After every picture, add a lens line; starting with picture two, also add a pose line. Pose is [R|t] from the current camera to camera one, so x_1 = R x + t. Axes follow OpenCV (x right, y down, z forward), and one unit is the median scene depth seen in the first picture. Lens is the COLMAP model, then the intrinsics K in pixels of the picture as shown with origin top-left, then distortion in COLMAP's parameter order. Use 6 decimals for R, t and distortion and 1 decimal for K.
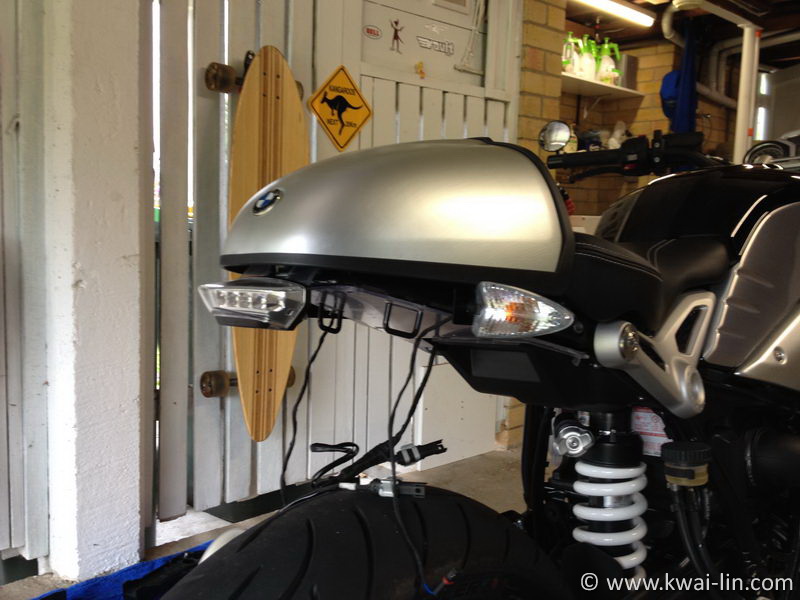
lens RADIAL K [[771.9, 0, 398.3], [0, 771.9, 296.9], [0, 0, 1]] dist [0.040295, 0.000000]
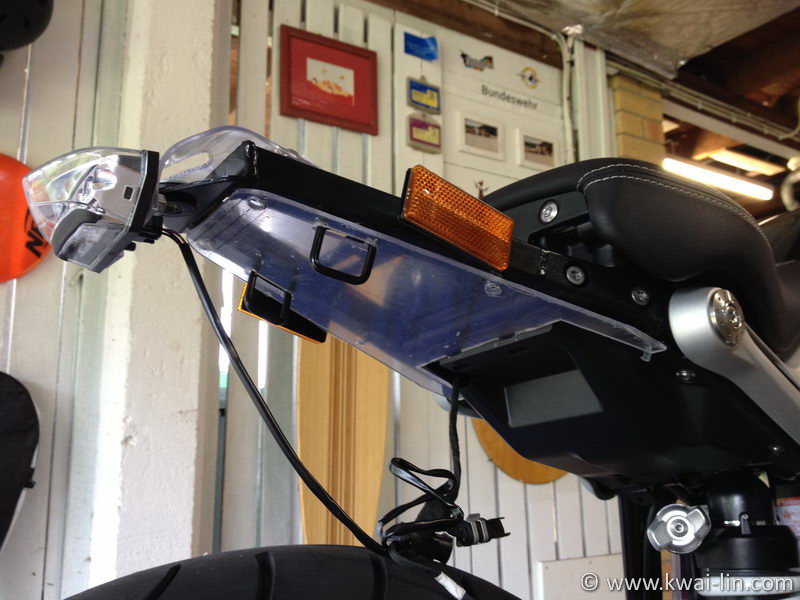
lens RADIAL K [[771.9, 0, 401.3], [0, 771.9, 303.6], [0, 0, 1]] dist [0.040295, 0.000000]
pose [[0.984679, -0.070799, -0.159360, 0.060327], [0.021628, 0.956400, -0.291258, 0.102046], [0.173032, 0.283349, 0.943278, 0.151696]]
